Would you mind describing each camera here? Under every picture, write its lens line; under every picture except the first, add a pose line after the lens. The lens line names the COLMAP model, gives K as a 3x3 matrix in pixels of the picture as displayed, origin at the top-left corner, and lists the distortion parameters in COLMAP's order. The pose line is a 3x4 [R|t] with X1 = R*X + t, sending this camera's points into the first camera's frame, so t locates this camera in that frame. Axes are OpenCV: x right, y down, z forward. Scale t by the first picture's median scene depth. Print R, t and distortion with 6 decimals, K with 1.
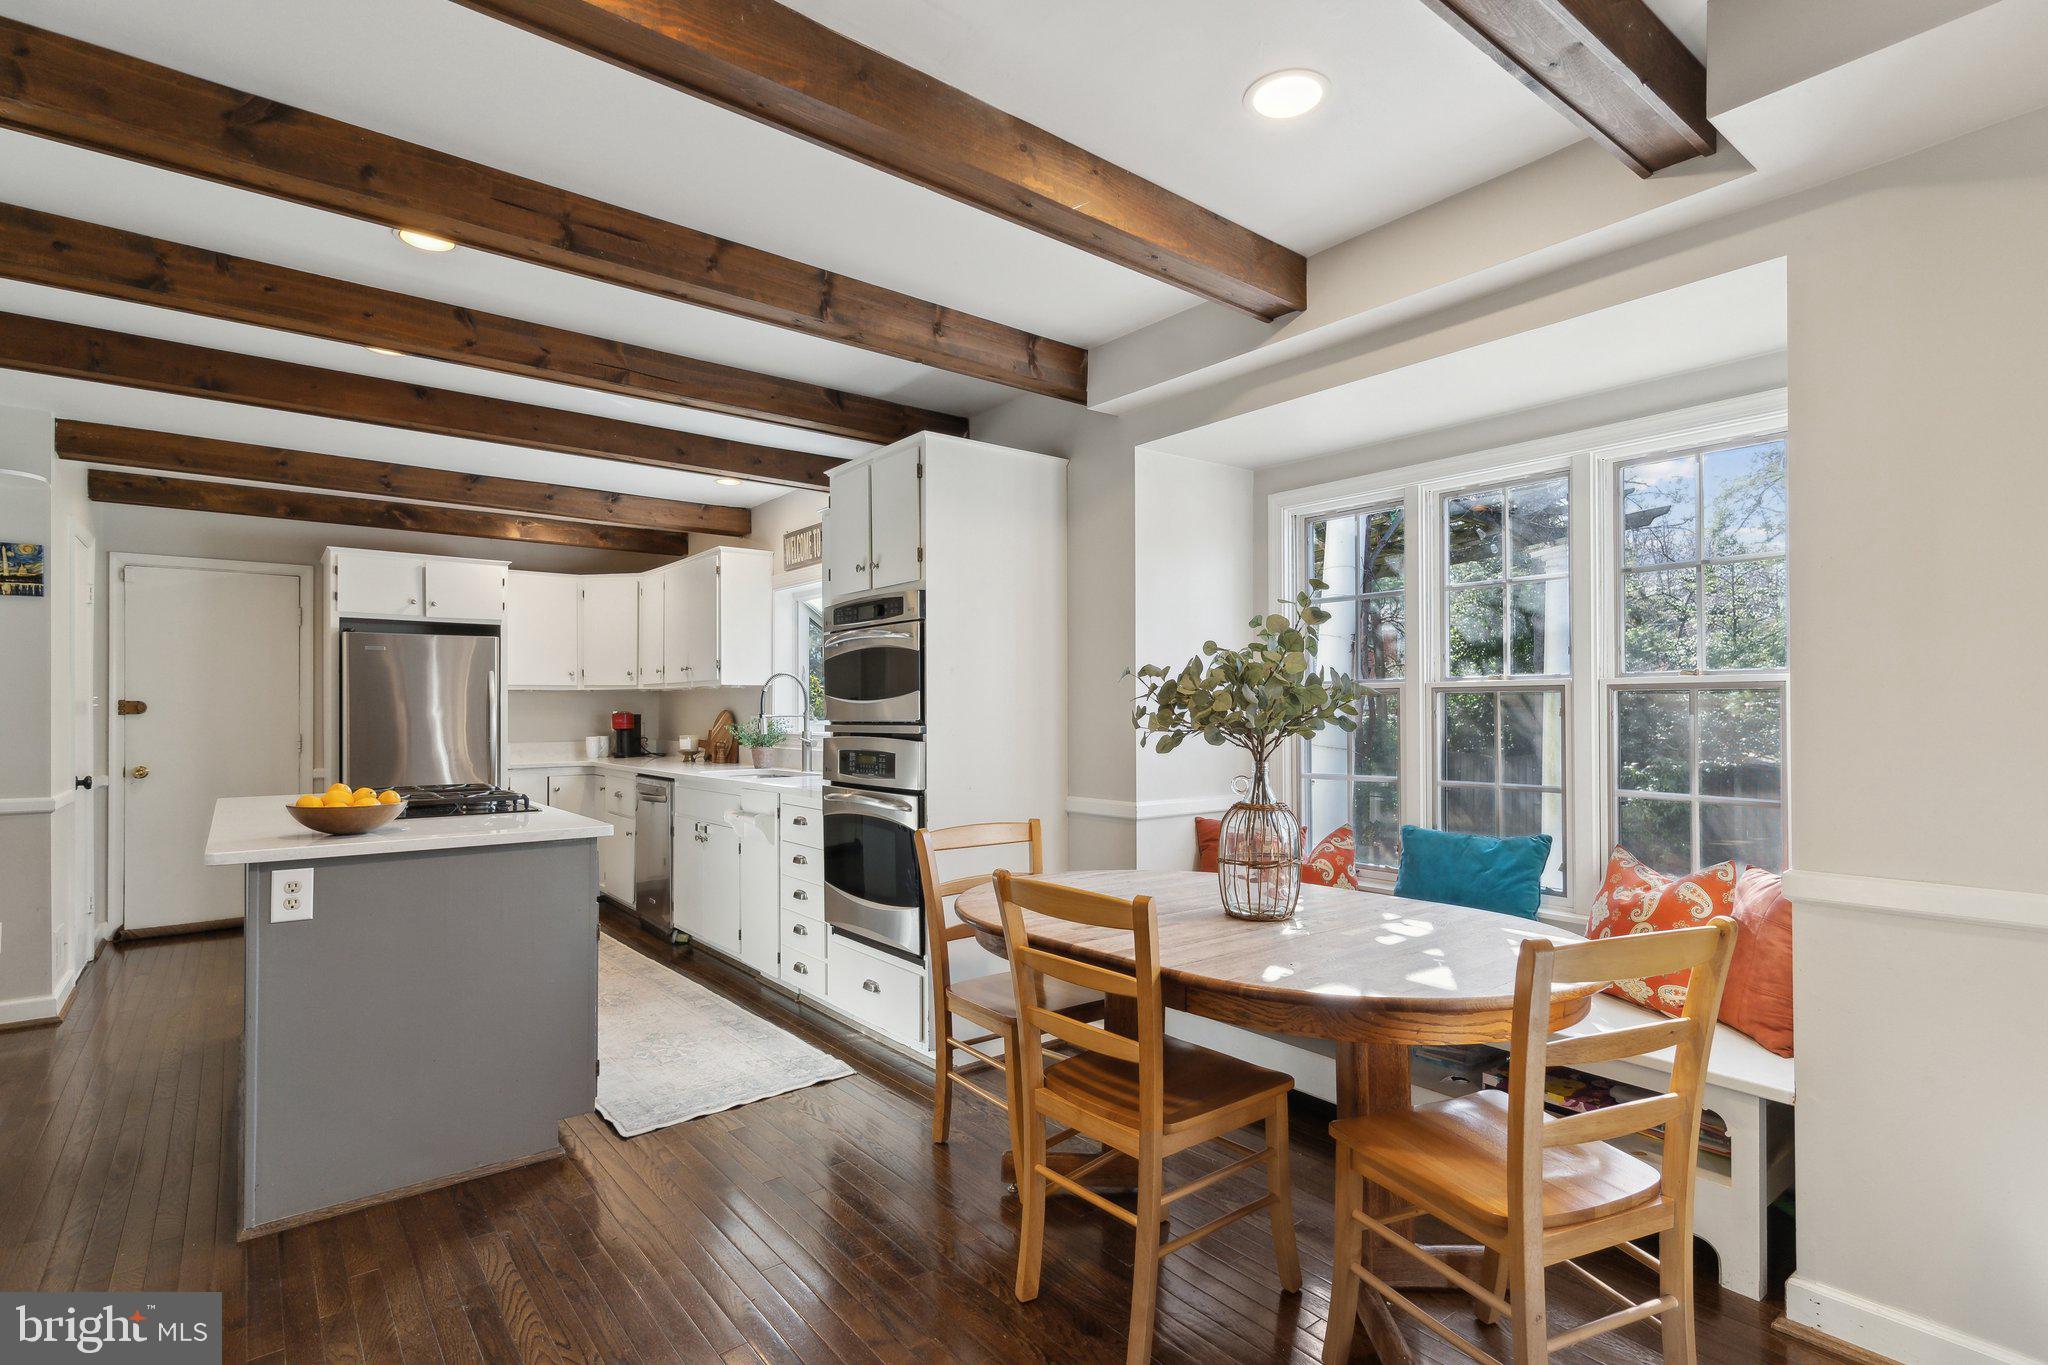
lens RADIAL K [[980.6, 0, 1031.1], [0, 980.6, 701.2], [0, 0, 1]] dist [0.002722, 0.001631]
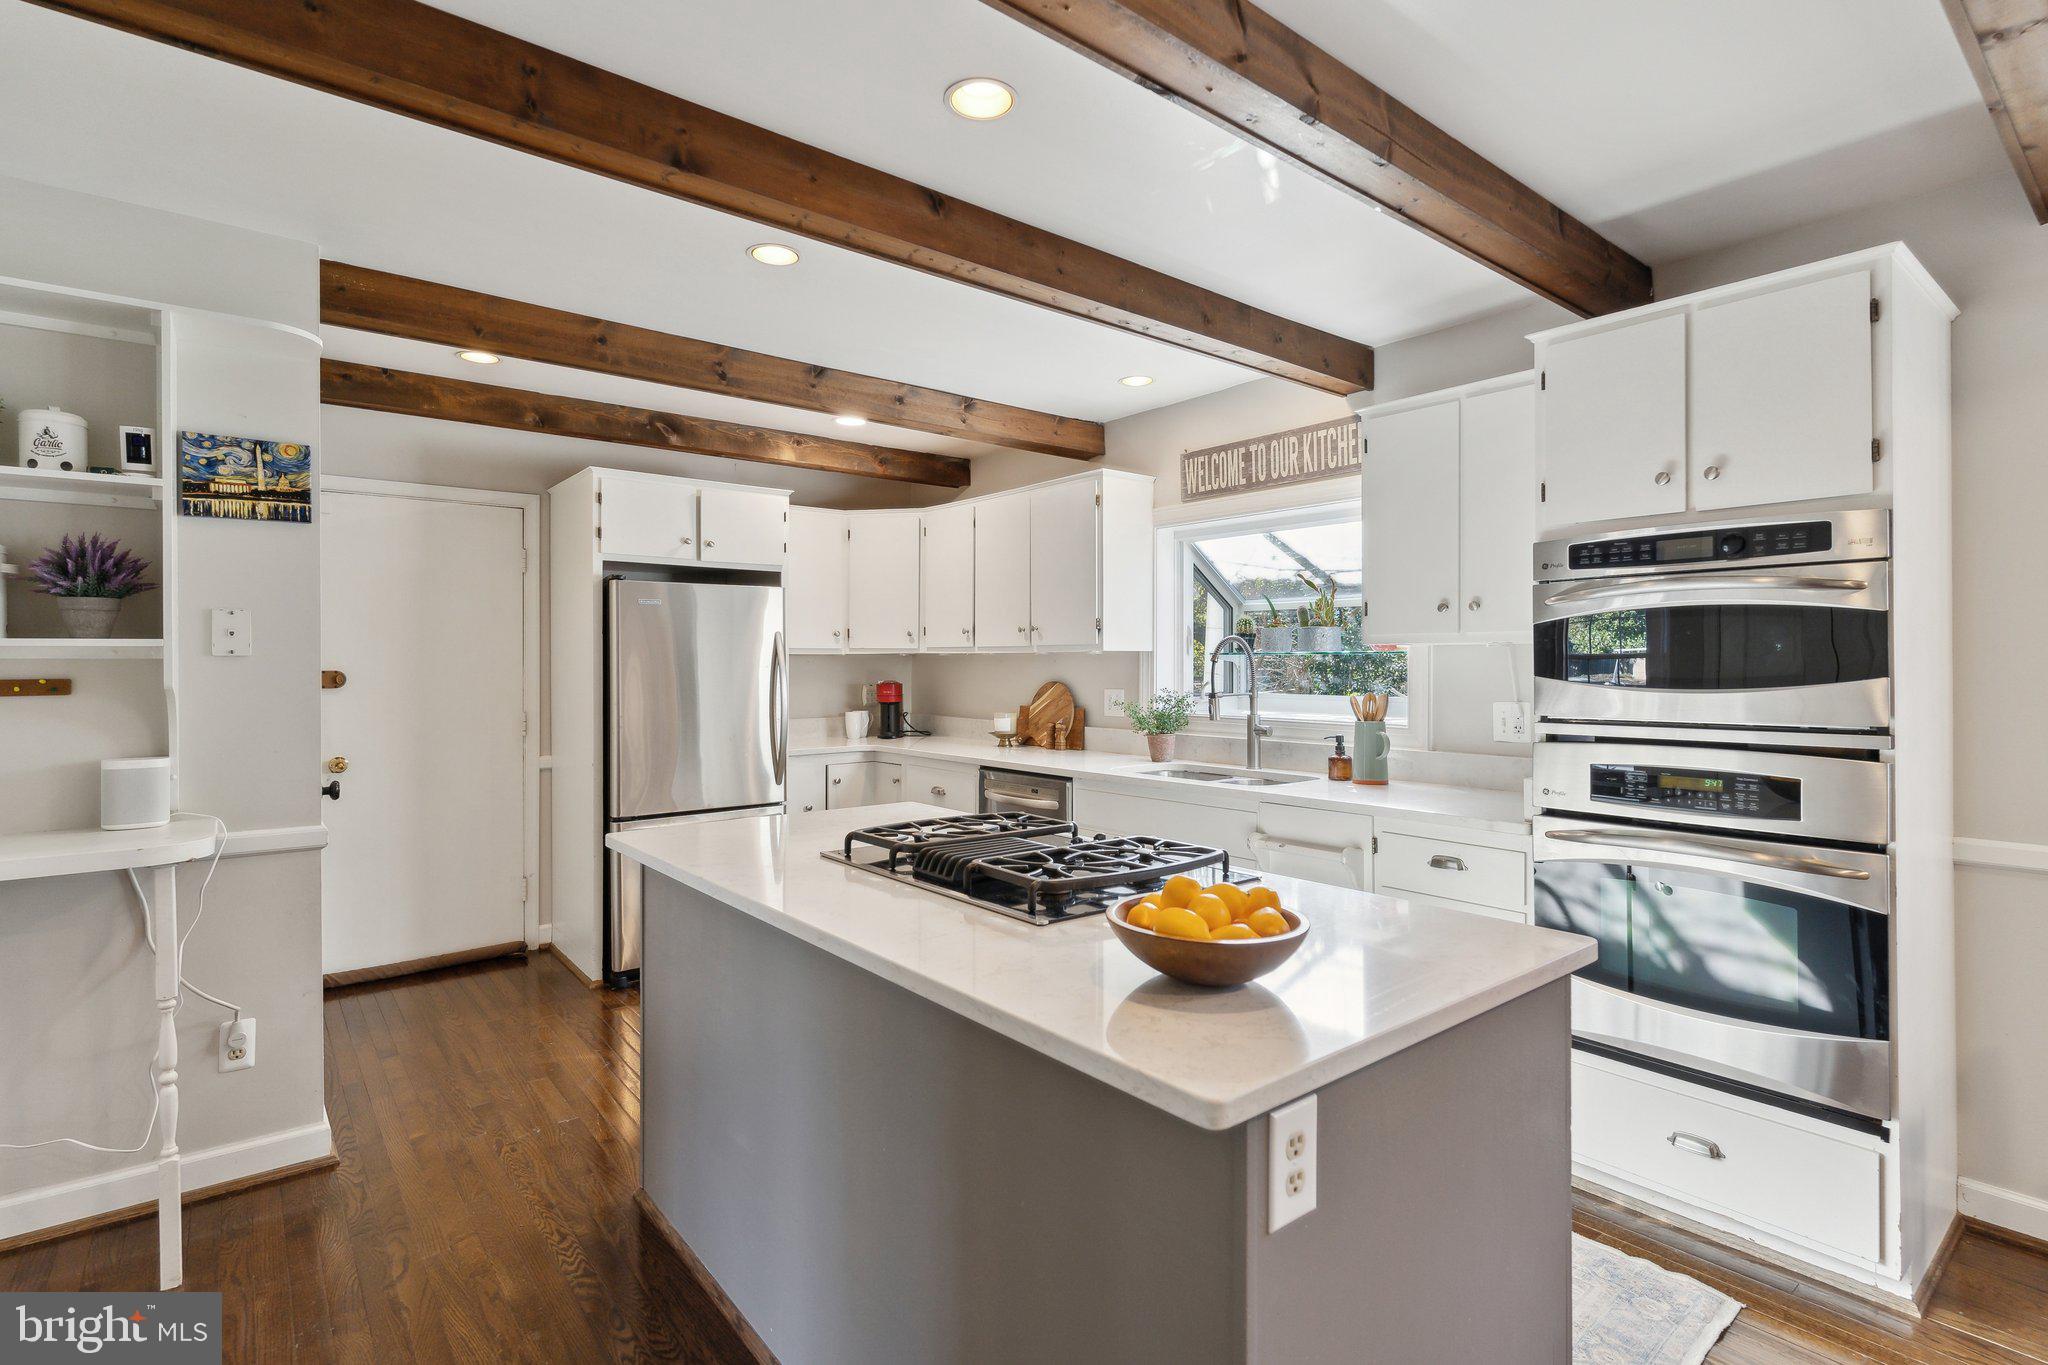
lens RADIAL K [[980.6, 0, 1037.8], [0, 980.6, 660.3], [0, 0, 1]] dist [0.002722, 0.001631]
pose [[0.999943, 0.002586, 0.010312, -0.494128], [-0.002641, 0.999982, 0.005341, -0.017865], [-0.010298, -0.005368, 0.999933, 0.316450]]
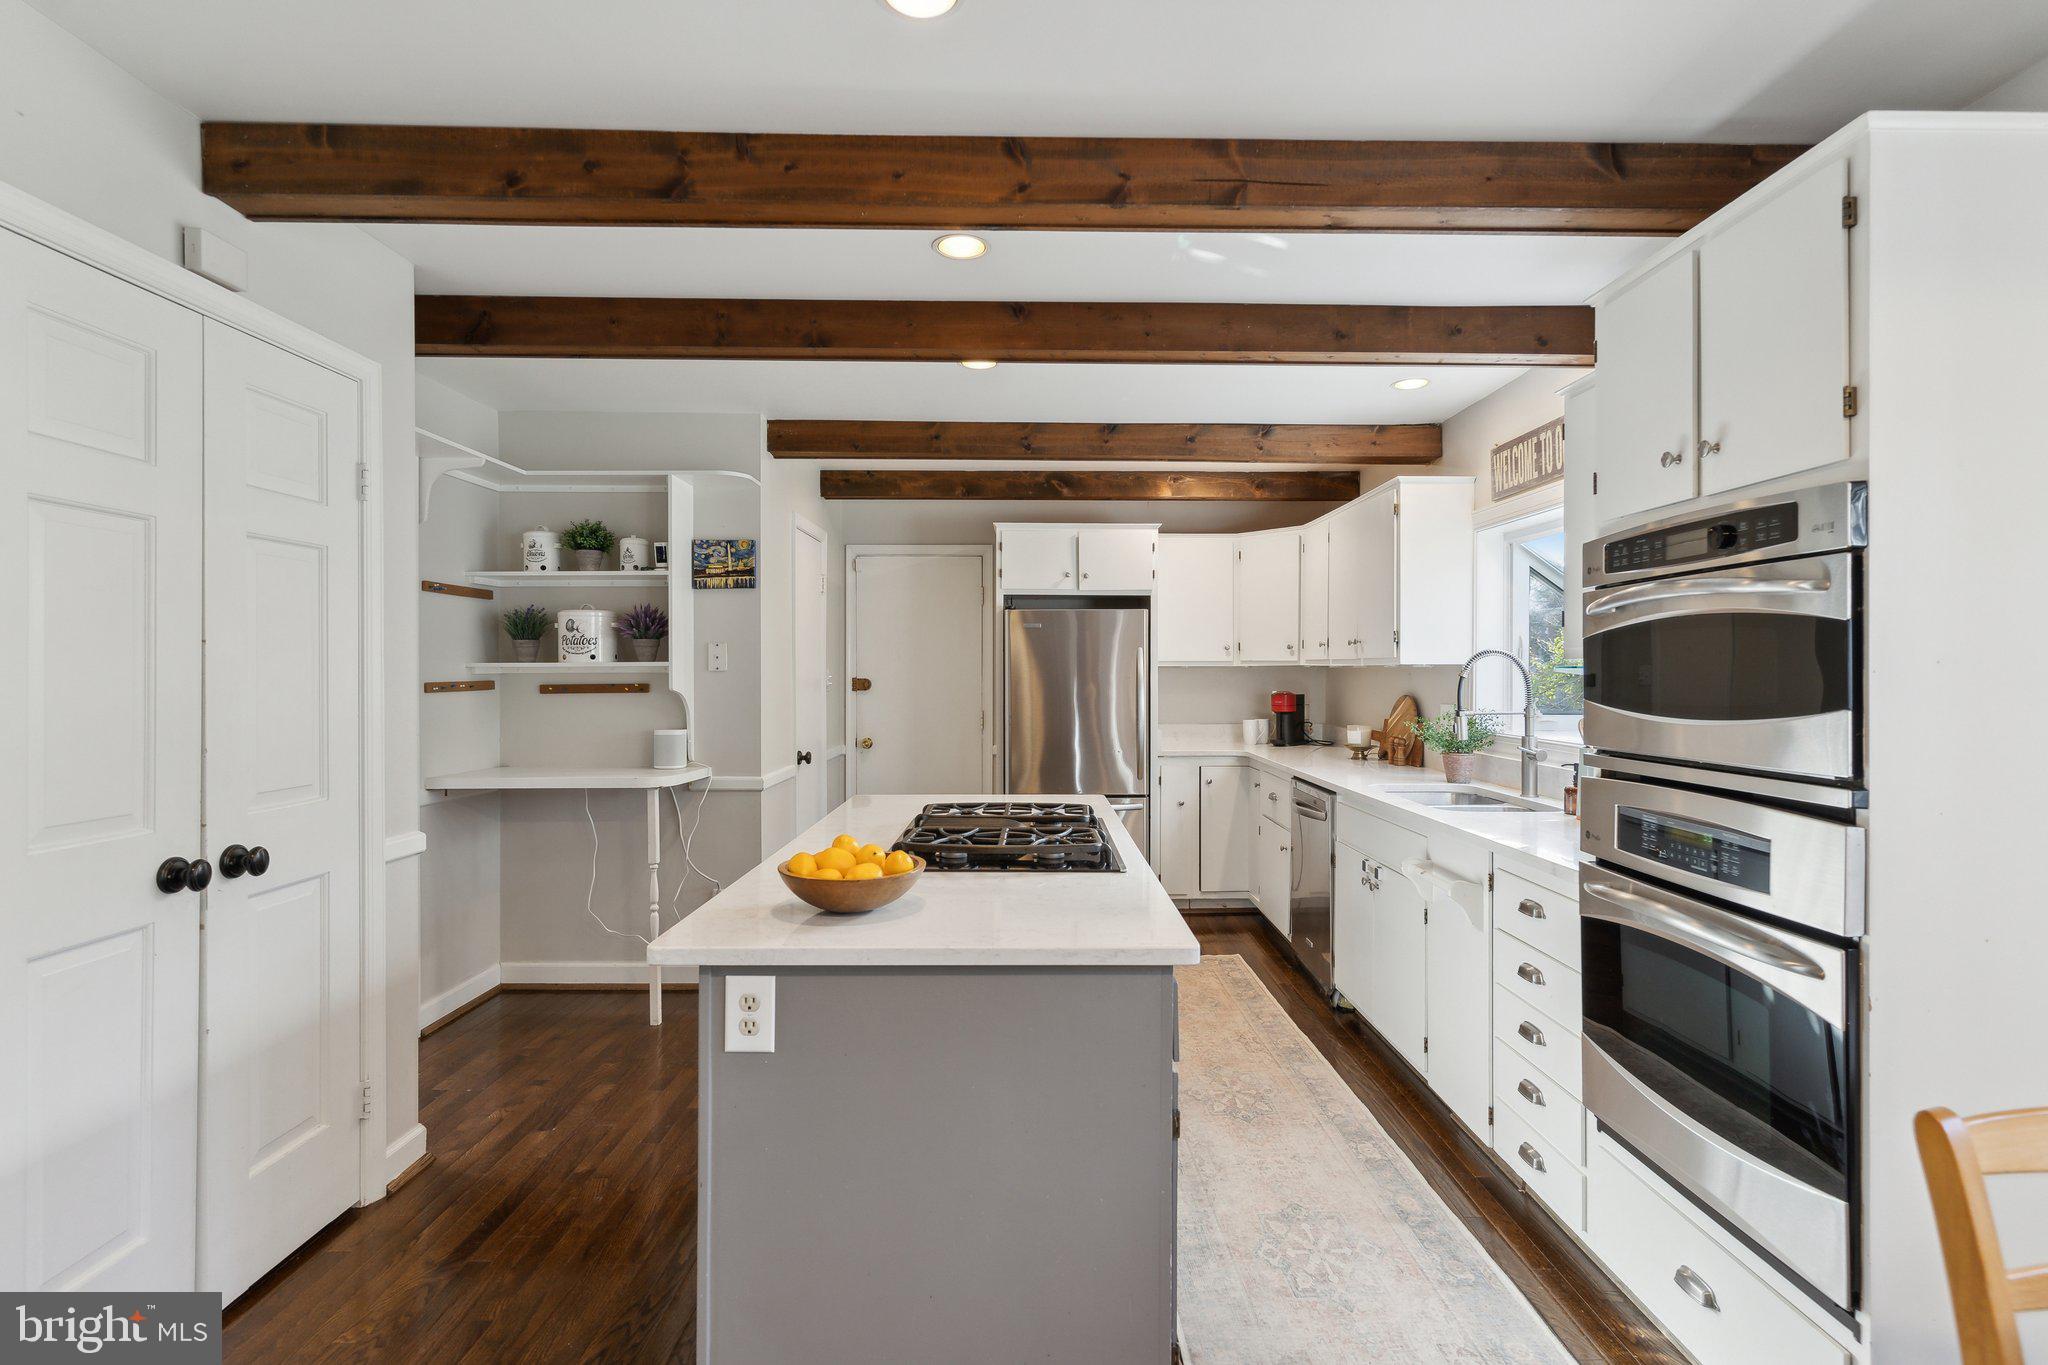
lens RADIAL K [[980.6, 0, 1046.3], [0, 980.6, 671.3], [0, 0, 1]] dist [0.002722, 0.001631]
pose [[0.791943, 0.005649, -0.610569, -0.100825], [0.000849, 0.999946, 0.010352, -0.025878], [0.610594, -0.008716, 0.791896, 0.334555]]
